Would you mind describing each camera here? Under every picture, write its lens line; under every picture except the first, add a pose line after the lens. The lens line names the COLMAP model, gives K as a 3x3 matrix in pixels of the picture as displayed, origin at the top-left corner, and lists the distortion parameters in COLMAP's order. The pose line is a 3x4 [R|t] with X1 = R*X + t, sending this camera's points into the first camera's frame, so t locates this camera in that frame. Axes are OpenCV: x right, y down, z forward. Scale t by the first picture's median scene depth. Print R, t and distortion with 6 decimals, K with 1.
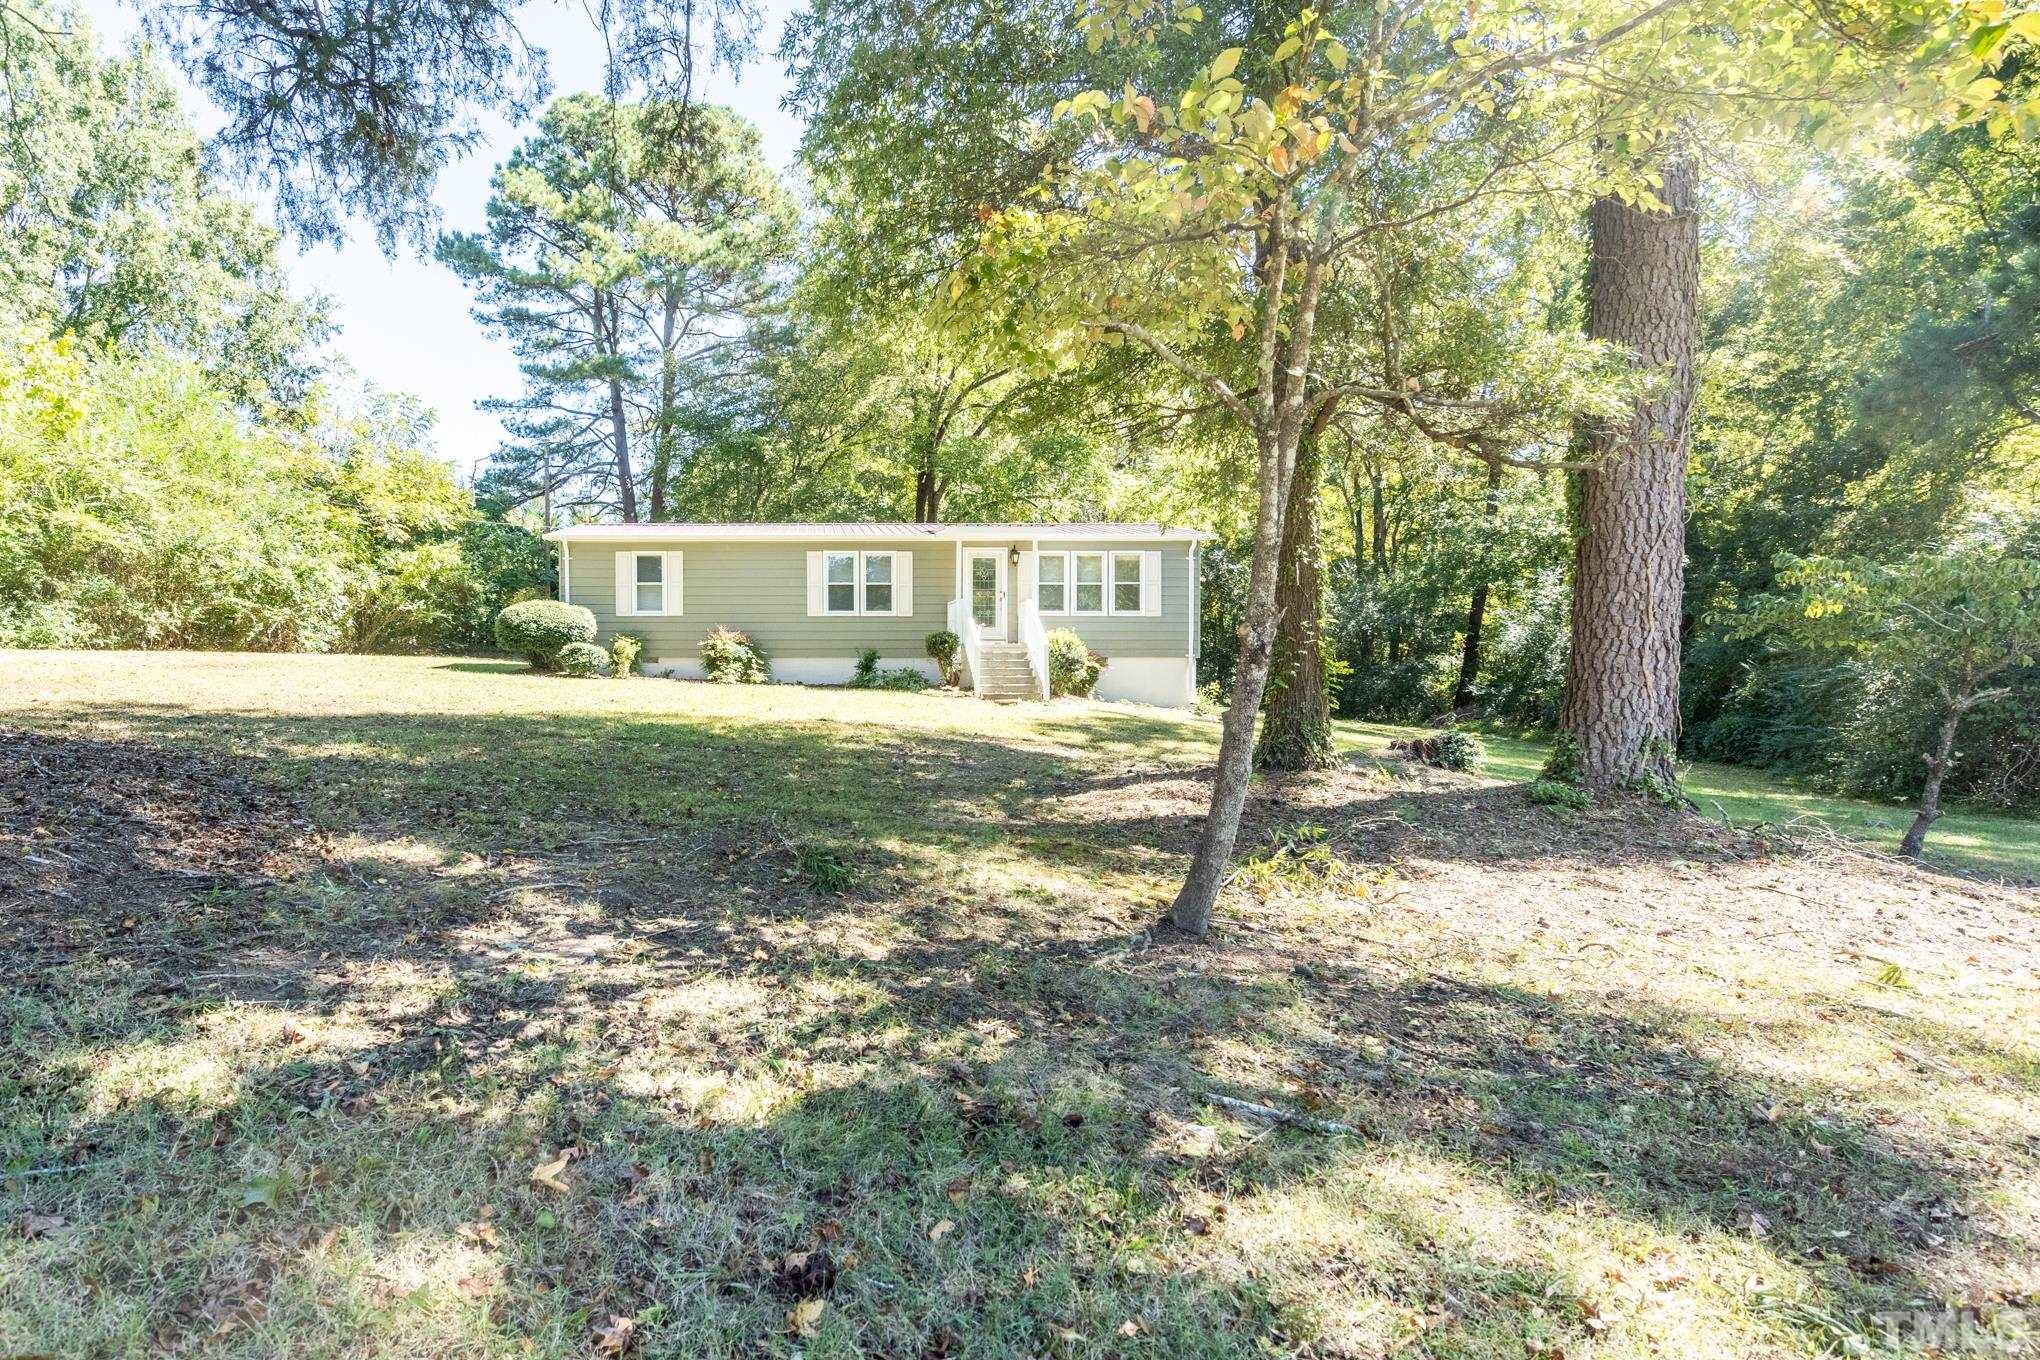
lens RADIAL K [[922.1, 0, 1012.4], [0, 922.1, 676.0], [0, 0, 1]] dist [-0.004336, -0.000035]
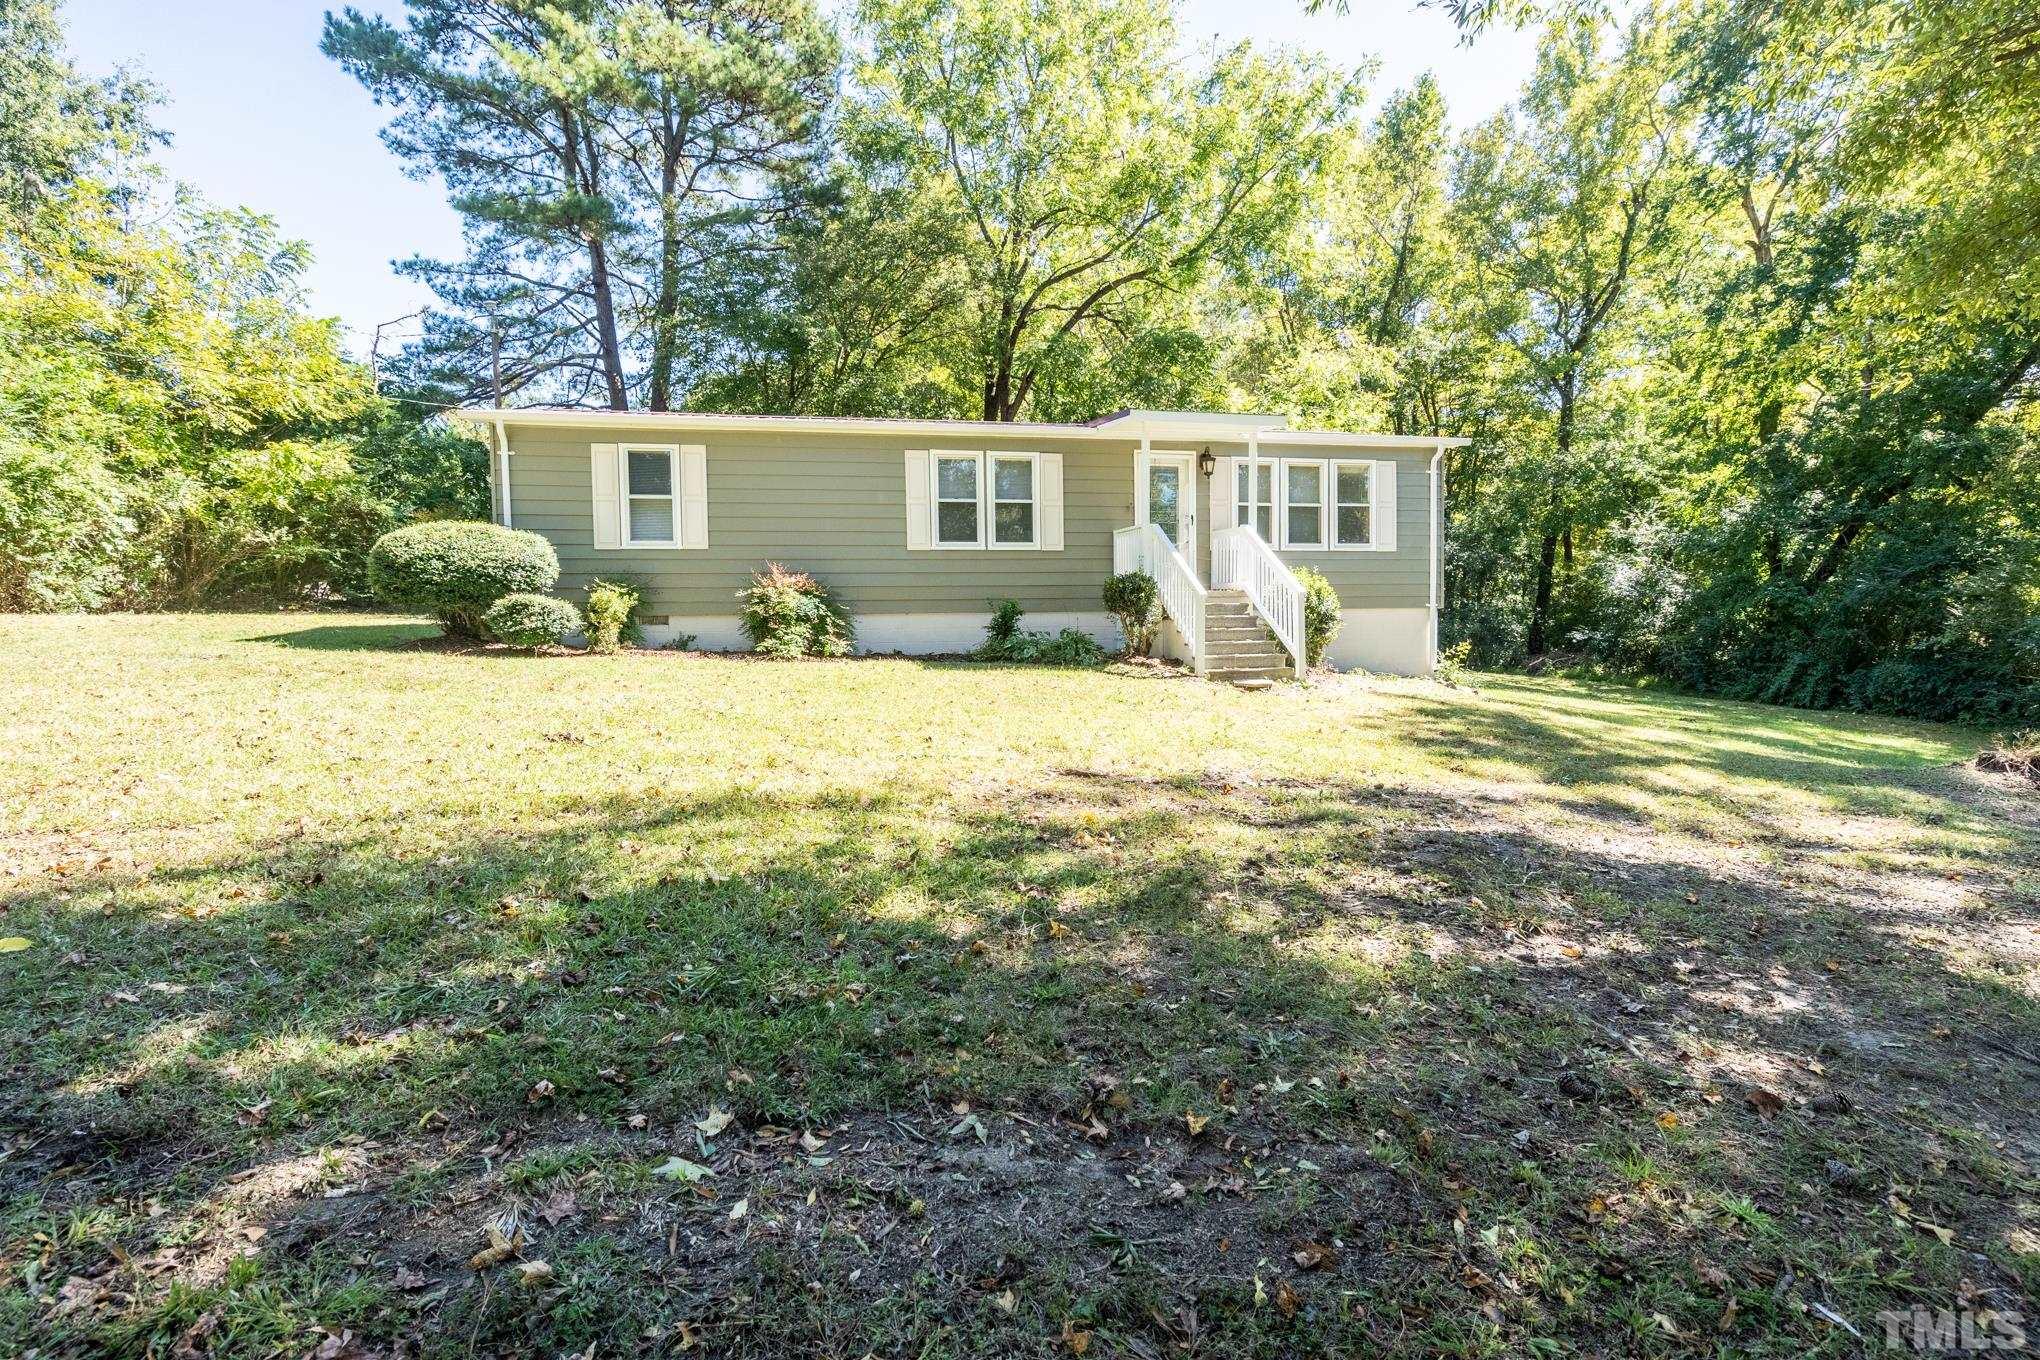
lens RADIAL K [[922.1, 0, 1138.7], [0, 922.1, 645.9], [0, 0, 1]] dist [-0.004336, -0.000035]
pose [[0.993855, -0.011178, 0.110128, -0.124437], [0.008076, 0.999559, 0.028577, -0.013882], [-0.110399, -0.027512, 0.993506, 0.314269]]
